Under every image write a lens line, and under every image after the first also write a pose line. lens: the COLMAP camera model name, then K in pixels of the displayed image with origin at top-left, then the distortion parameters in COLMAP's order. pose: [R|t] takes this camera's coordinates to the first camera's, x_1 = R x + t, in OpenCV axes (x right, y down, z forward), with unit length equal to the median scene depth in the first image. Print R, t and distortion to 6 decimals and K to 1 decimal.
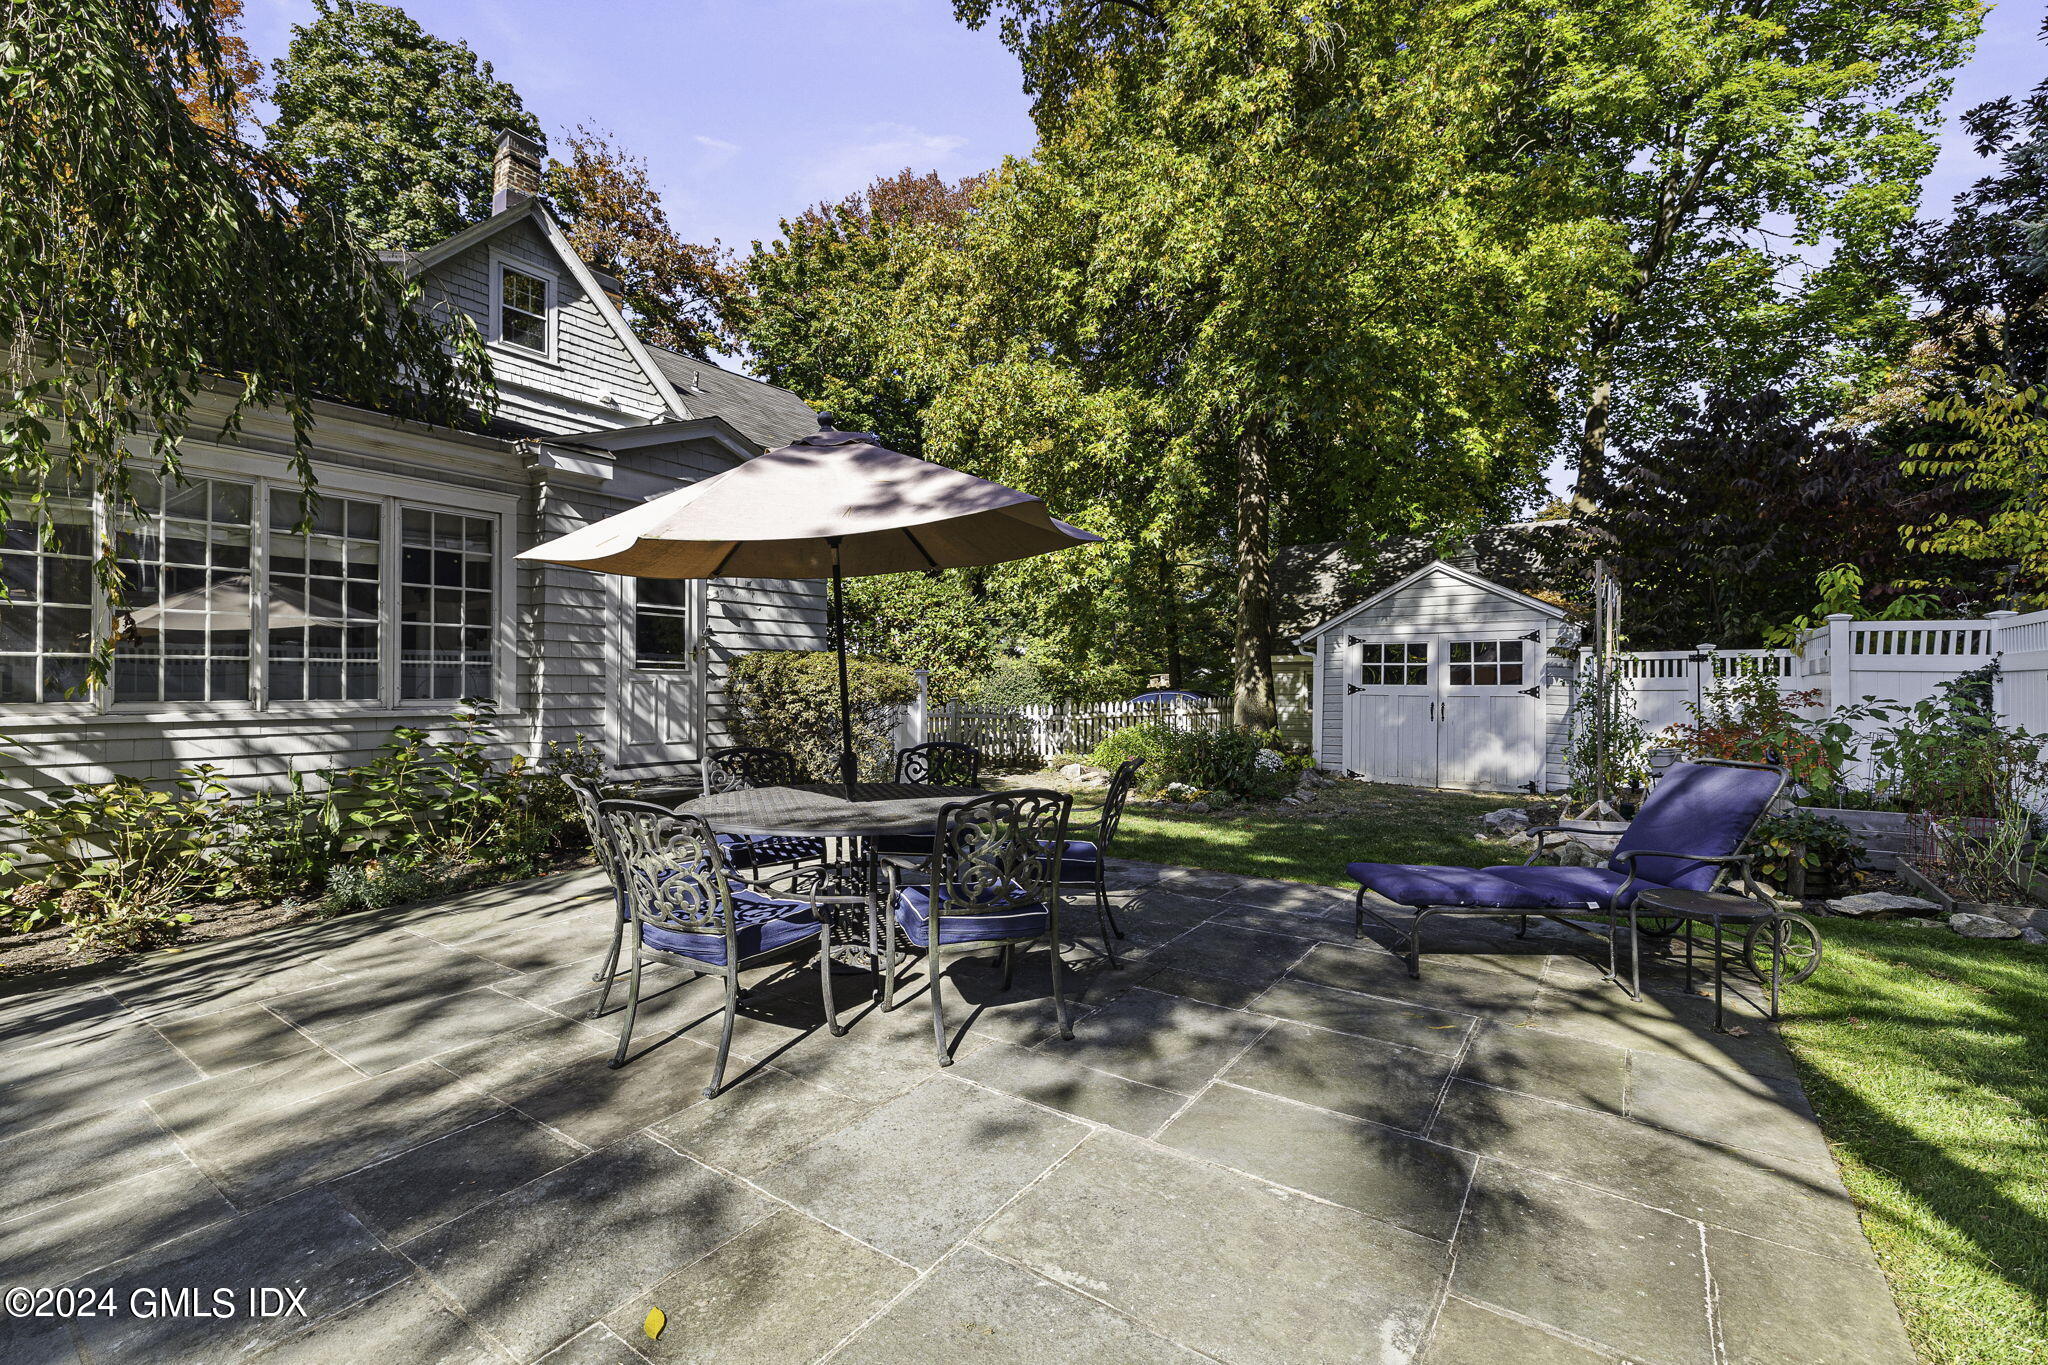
lens RADIAL K [[867.4, 0, 1028.7], [0, 867.4, 683.0], [0, 0, 1]] dist [0.001735, 0.000567]
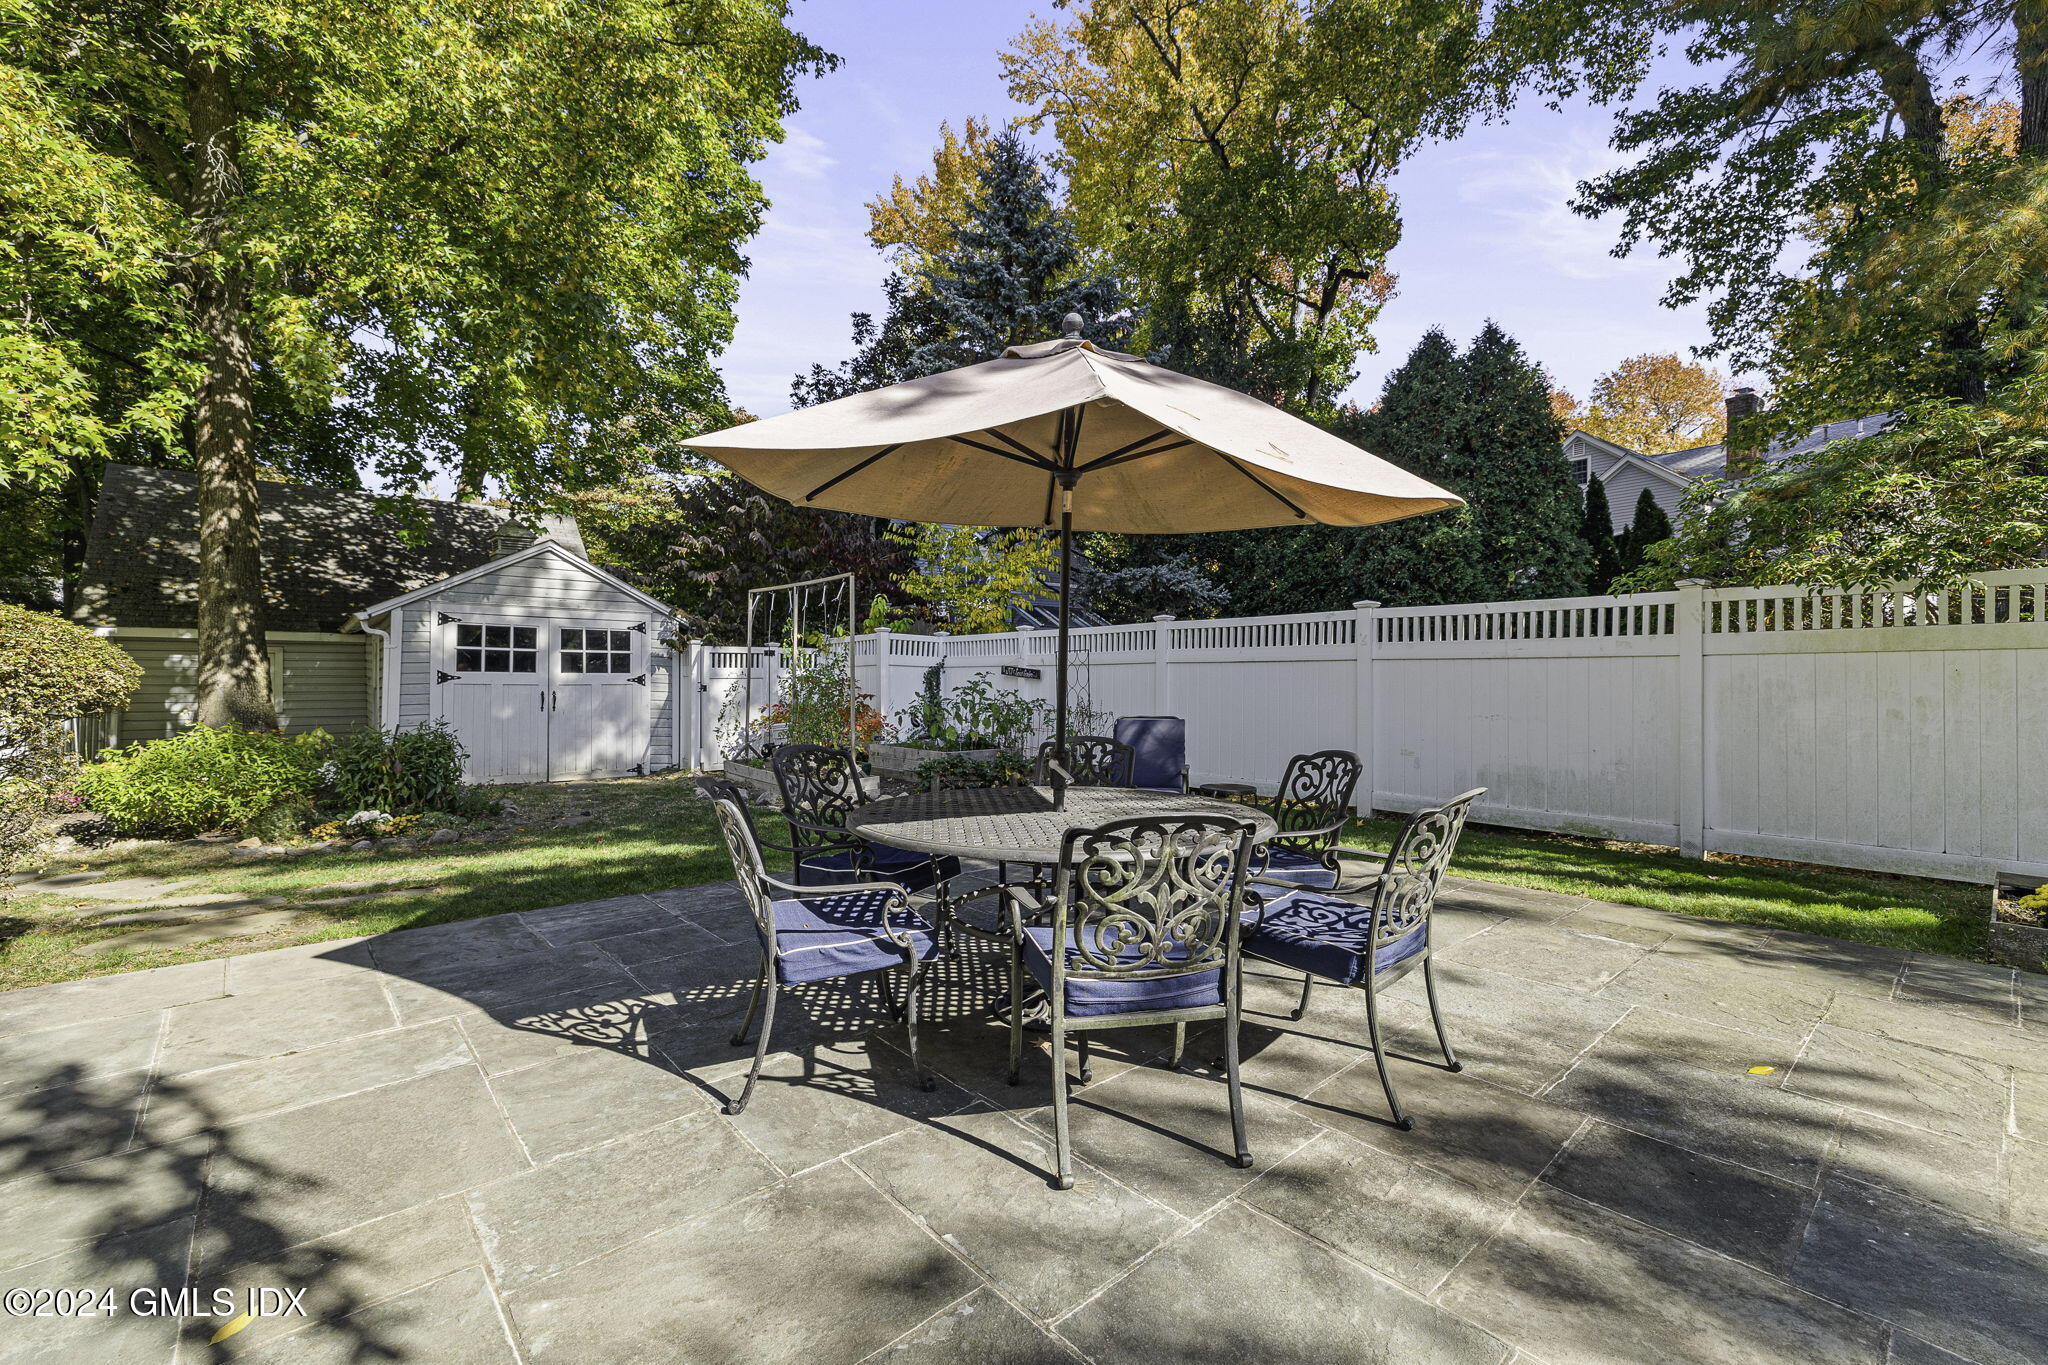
lens RADIAL K [[867.4, 0, 1025.7], [0, 867.4, 680.4], [0, 0, 1]] dist [0.001735, 0.000567]
pose [[0.226282, -0.000872, 0.974062, -0.342365], [-0.005753, 0.999981, 0.002232, 0.005715], [-0.974045, -0.006109, 0.226272, 0.294267]]
